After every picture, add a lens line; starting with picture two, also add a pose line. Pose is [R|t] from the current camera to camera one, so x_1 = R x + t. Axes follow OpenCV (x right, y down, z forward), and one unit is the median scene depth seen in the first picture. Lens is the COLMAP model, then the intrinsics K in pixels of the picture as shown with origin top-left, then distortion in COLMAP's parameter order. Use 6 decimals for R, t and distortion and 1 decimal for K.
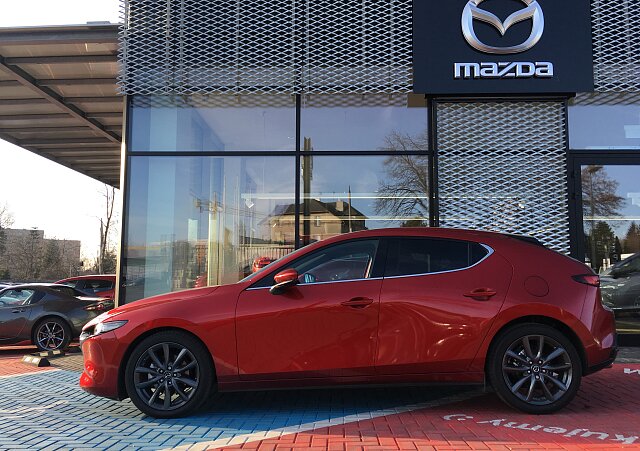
lens RADIAL K [[541.9, 0, 318.9], [0, 541.9, 224.7], [0, 0, 1]] dist [0.088988, -0.124573]
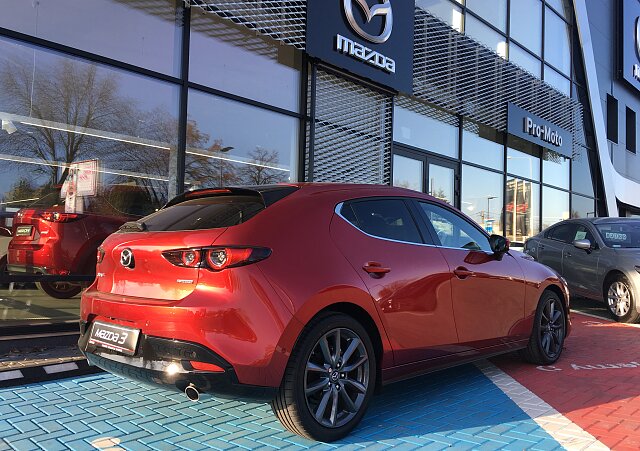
lens RADIAL K [[539.7, 0, 320.0], [0, 539.7, 225.5], [0, 0, 1]] dist [0.097250, -0.135047]
pose [[0.677313, 0.057080, 0.733477, -0.478414], [-0.105538, 0.994212, 0.020086, 0.038889], [-0.728085, -0.091014, 0.679417, 0.295961]]
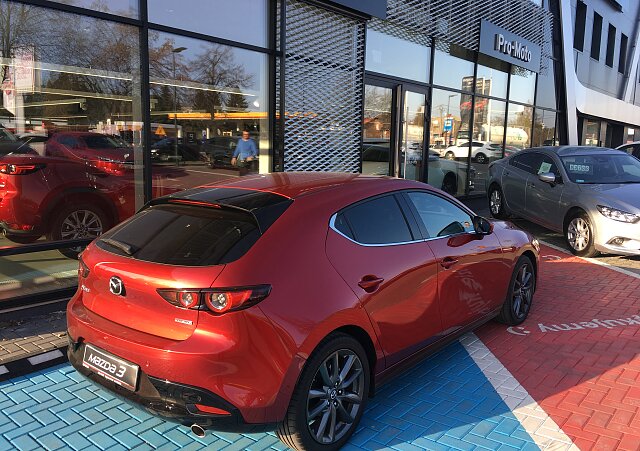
lens RADIAL K [[540.1, 0, 321.6], [0, 540.1, 223.6], [0, 0, 1]] dist [0.096926, -0.127875]
pose [[0.616718, -0.098020, 0.781058, -0.487170], [-0.102821, 0.973686, 0.203381, -0.045383], [-0.780440, -0.205738, 0.590411, 0.334105]]
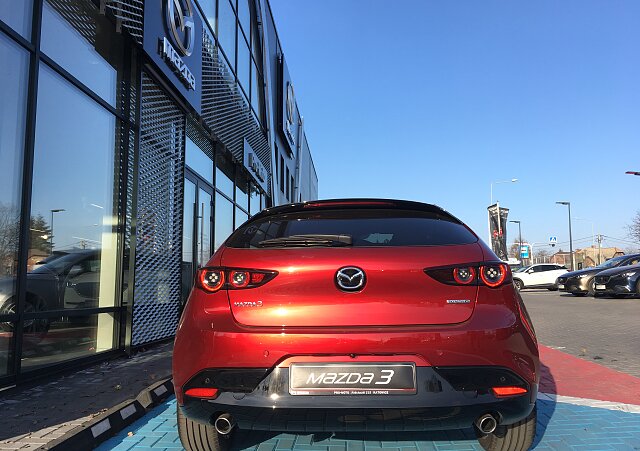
lens RADIAL K [[539.7, 0, 320.0], [0, 539.7, 225.5], [0, 0, 1]] dist [0.097250, -0.135047]
pose [[0.026607, 0.113396, 0.993194, -0.596626], [-0.101413, 0.988726, -0.110170, 0.087841], [-0.994489, -0.097791, 0.037807, 0.654016]]
